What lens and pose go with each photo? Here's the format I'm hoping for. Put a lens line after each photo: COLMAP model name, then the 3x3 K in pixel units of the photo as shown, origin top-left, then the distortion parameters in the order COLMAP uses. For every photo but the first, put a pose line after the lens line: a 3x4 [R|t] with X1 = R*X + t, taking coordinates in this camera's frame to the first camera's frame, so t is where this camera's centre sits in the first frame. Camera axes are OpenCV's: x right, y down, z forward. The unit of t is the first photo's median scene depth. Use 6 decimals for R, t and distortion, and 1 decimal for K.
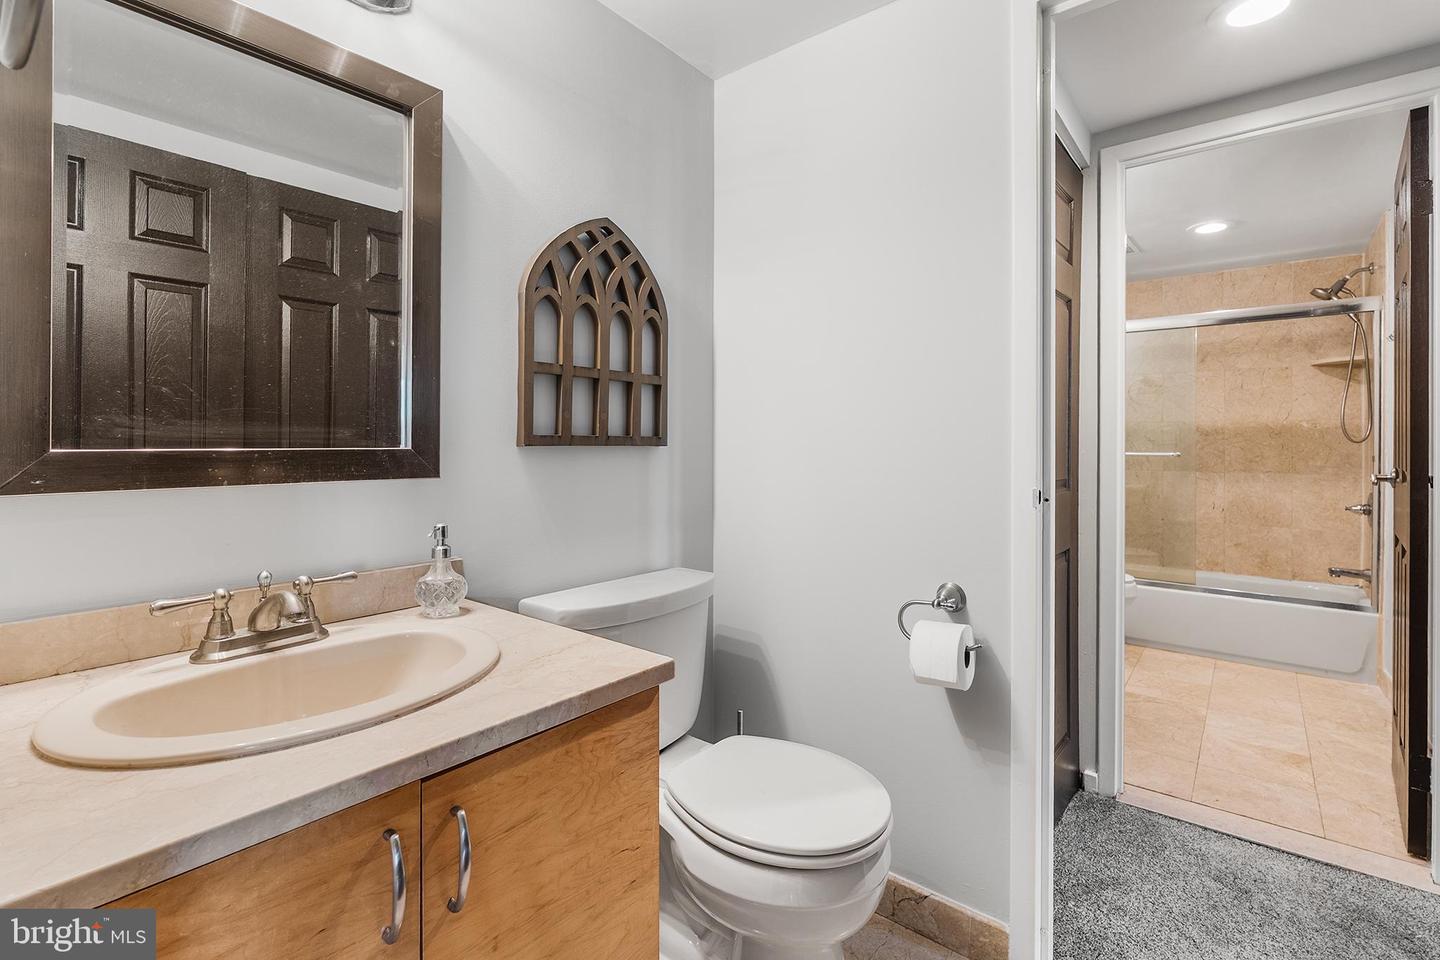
lens RADIAL K [[652.1, 0, 719.9], [0, 652.1, 442.2], [0, 0, 1]] dist [-0.002842, -0.000430]
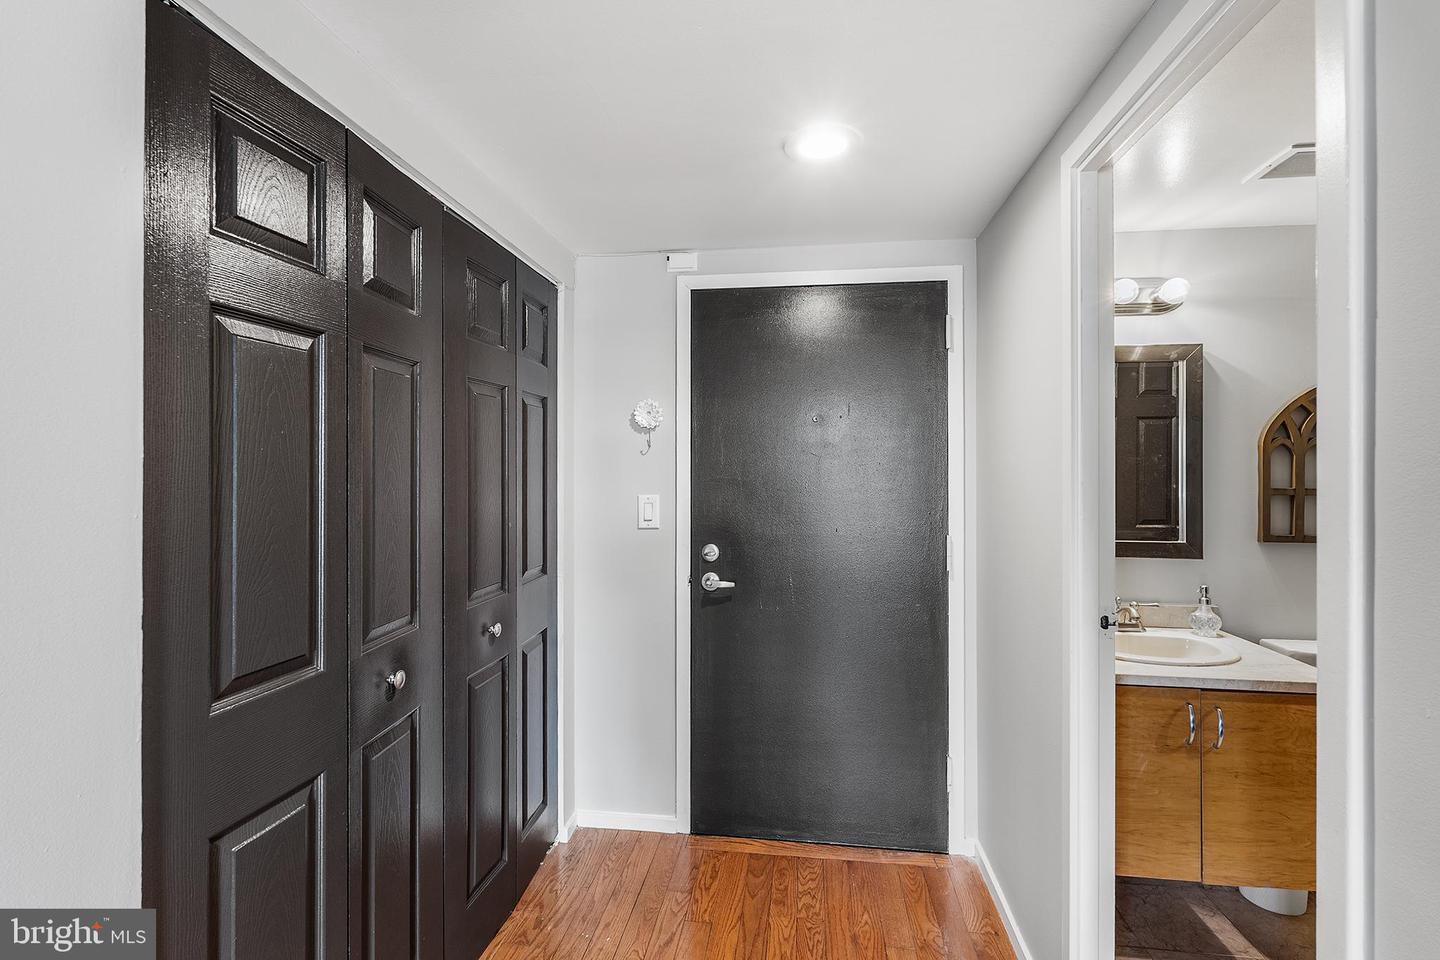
lens RADIAL K [[652.1, 0, 712.5], [0, 652.1, 466.8], [0, 0, 1]] dist [-0.002842, -0.000430]
pose [[0.512662, -0.004461, -0.858579, 0.611000], [0.007357, 0.999973, -0.000803, -0.304493], [0.858559, -0.005905, 0.512681, -1.576605]]
